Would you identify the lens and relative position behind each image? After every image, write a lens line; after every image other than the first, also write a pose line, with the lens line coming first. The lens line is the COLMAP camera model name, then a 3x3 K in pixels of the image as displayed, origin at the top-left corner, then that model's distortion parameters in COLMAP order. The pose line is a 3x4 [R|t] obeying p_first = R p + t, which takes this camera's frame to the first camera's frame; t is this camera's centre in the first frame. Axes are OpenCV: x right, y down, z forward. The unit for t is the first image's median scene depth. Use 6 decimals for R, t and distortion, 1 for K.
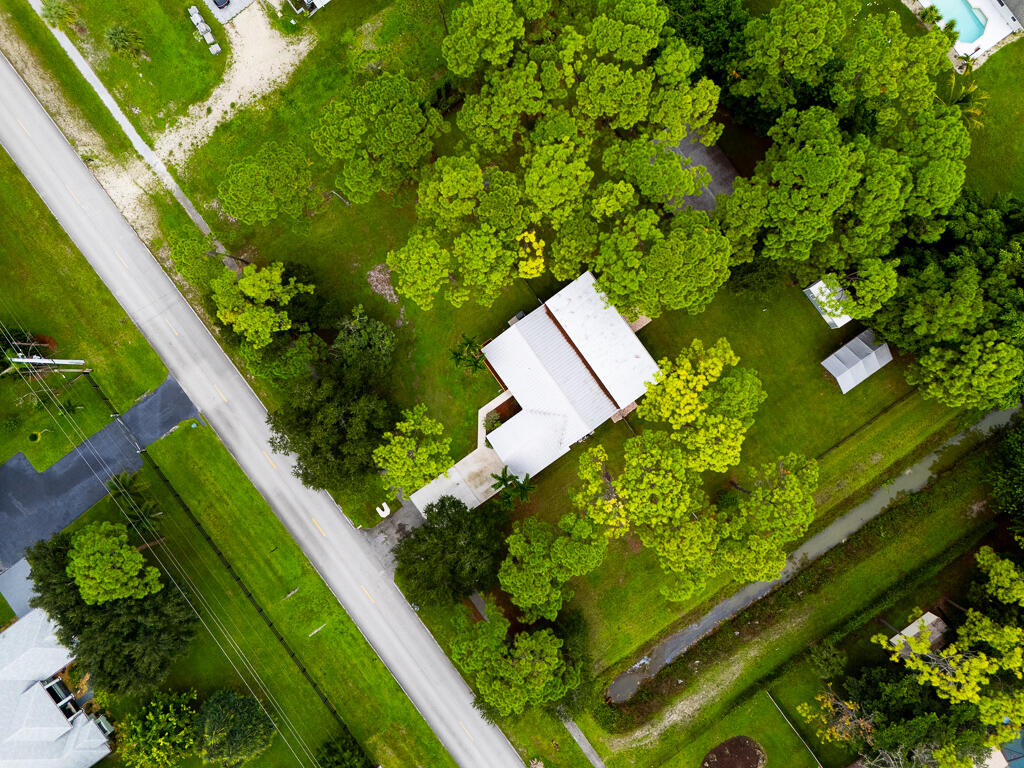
lens RADIAL K [[754.1, 0, 506.1], [0, 754.1, 392.5], [0, 0, 1]] dist [0.043293, -0.040885]
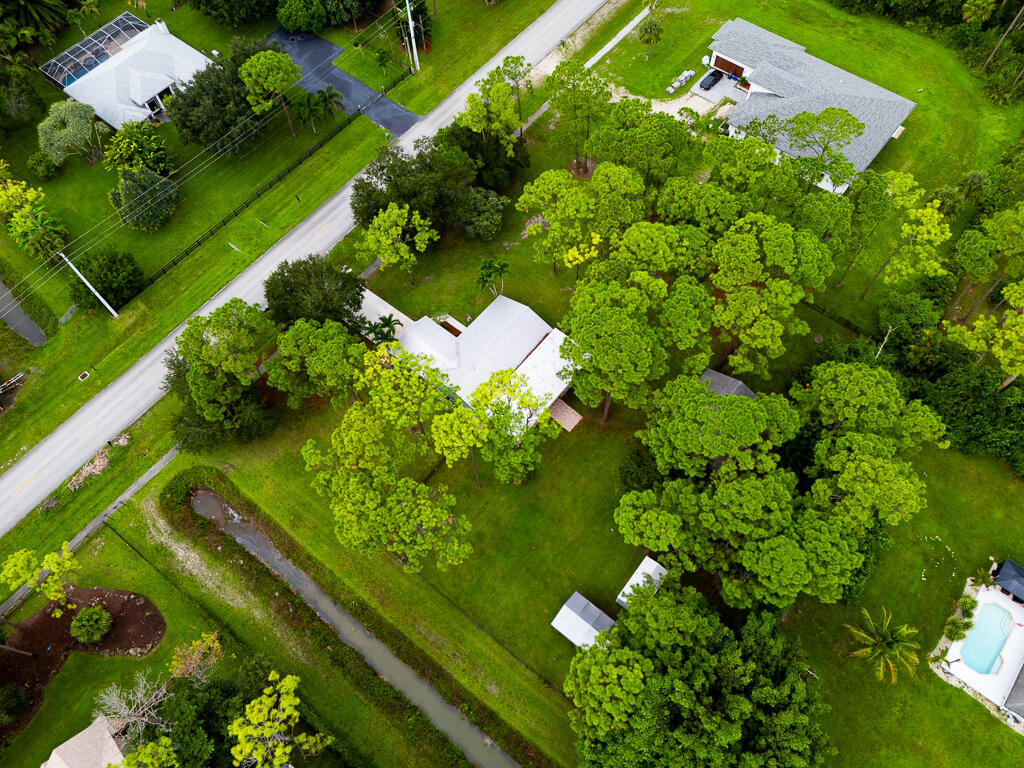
lens RADIAL K [[754.1, 0, 506.1], [0, 754.1, 392.5], [0, 0, 1]] dist [0.043293, -0.040885]
pose [[0.253098, 0.868125, -0.426967, 0.560365], [-0.967439, 0.227918, -0.110069, 0.088954], [0.001760, 0.440923, 0.897543, 0.047534]]
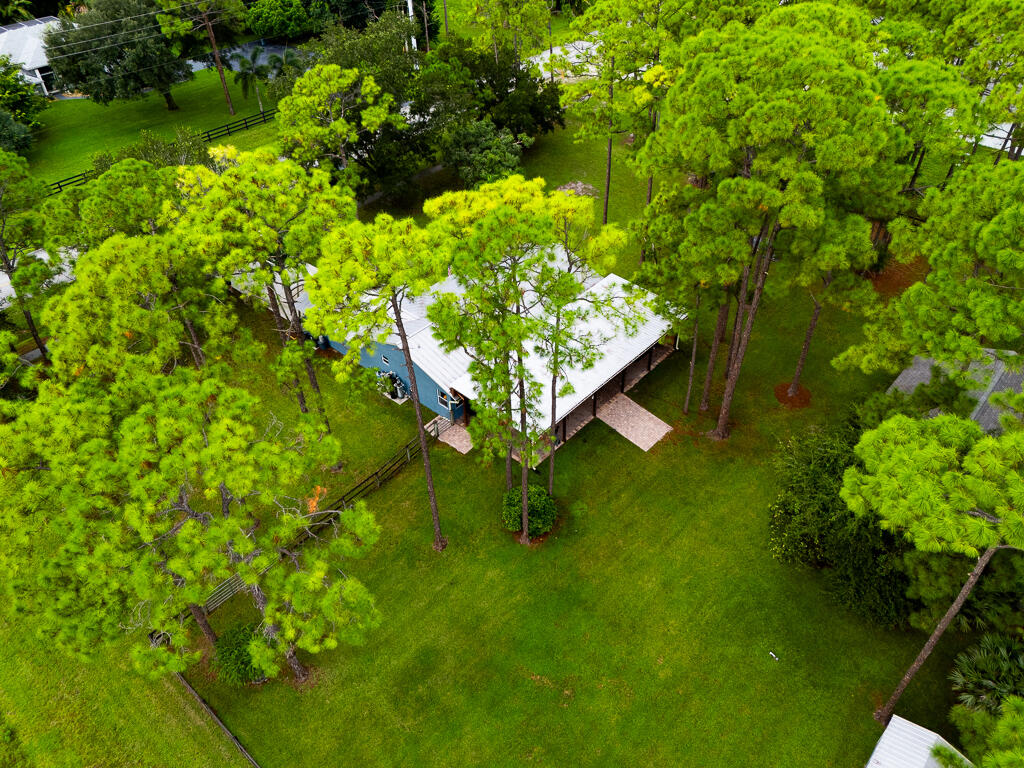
lens RADIAL K [[754.1, 0, 506.1], [0, 754.1, 392.5], [0, 0, 1]] dist [0.043293, -0.040885]
pose [[0.205555, 0.659059, -0.723456, 0.493108], [-0.978645, 0.137672, -0.152644, 0.058803], [-0.001002, 0.739384, 0.673284, 0.635767]]
